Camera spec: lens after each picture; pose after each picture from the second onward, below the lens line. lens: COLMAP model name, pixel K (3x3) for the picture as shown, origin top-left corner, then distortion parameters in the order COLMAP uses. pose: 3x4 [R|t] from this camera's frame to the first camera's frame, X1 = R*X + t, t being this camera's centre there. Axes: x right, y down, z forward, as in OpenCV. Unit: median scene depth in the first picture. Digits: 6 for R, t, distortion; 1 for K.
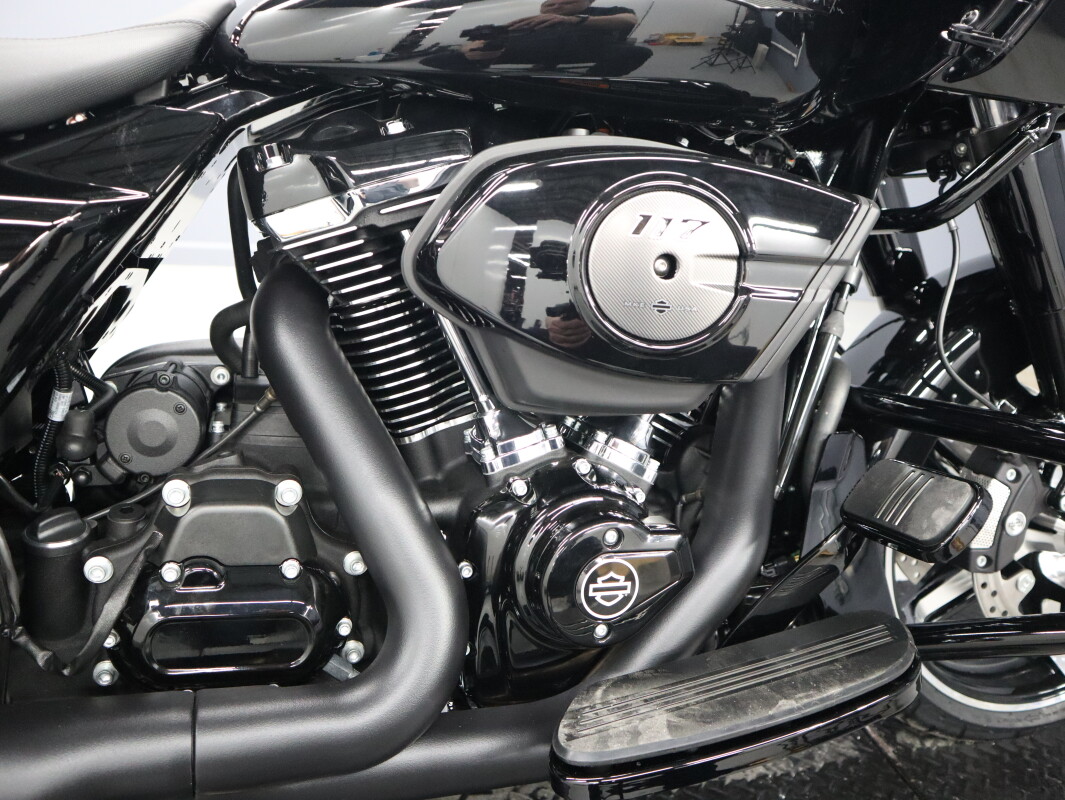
lens RADIAL K [[832.9, 0, 530.9], [0, 832.9, 411.5], [0, 0, 1]] dist [-0.120448, 0.075350]
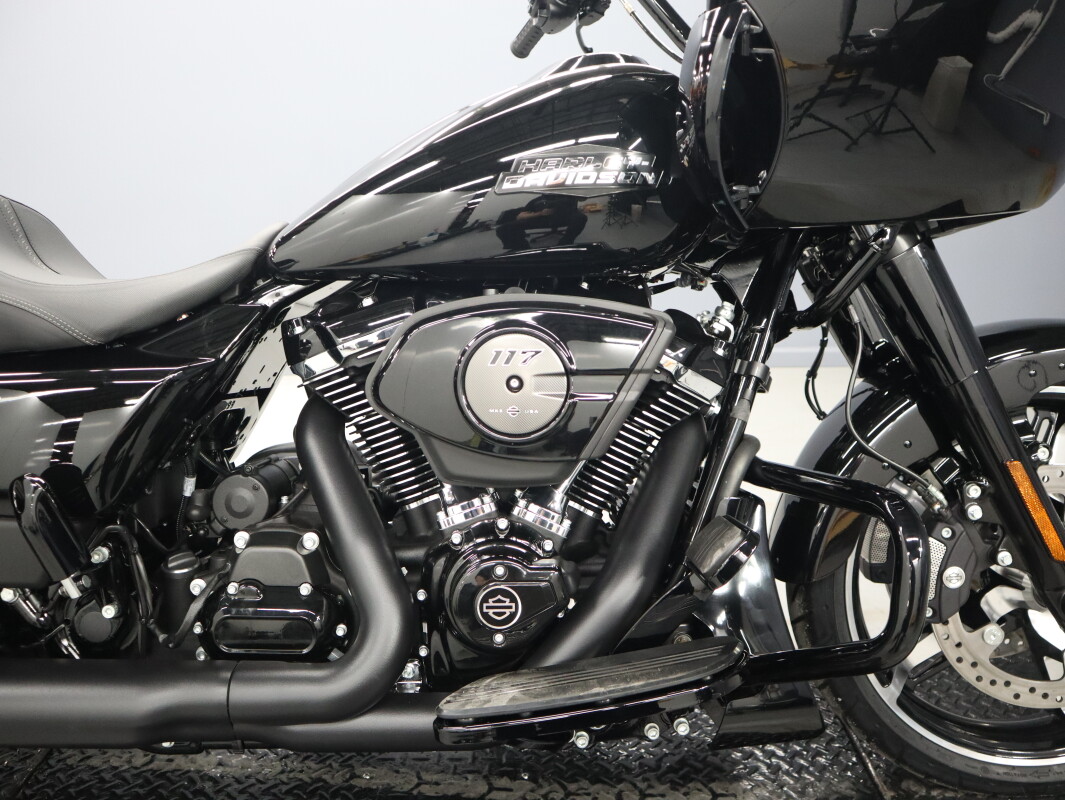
lens RADIAL K [[832.9, 0, 530.9], [0, 832.9, 411.5], [0, 0, 1]] dist [-0.120448, 0.075350]
pose [[0.953276, -0.048952, -0.298107, 0.580875], [0.018052, 0.994251, -0.105540, 0.028970], [0.301560, 0.095227, 0.948680, -0.367217]]
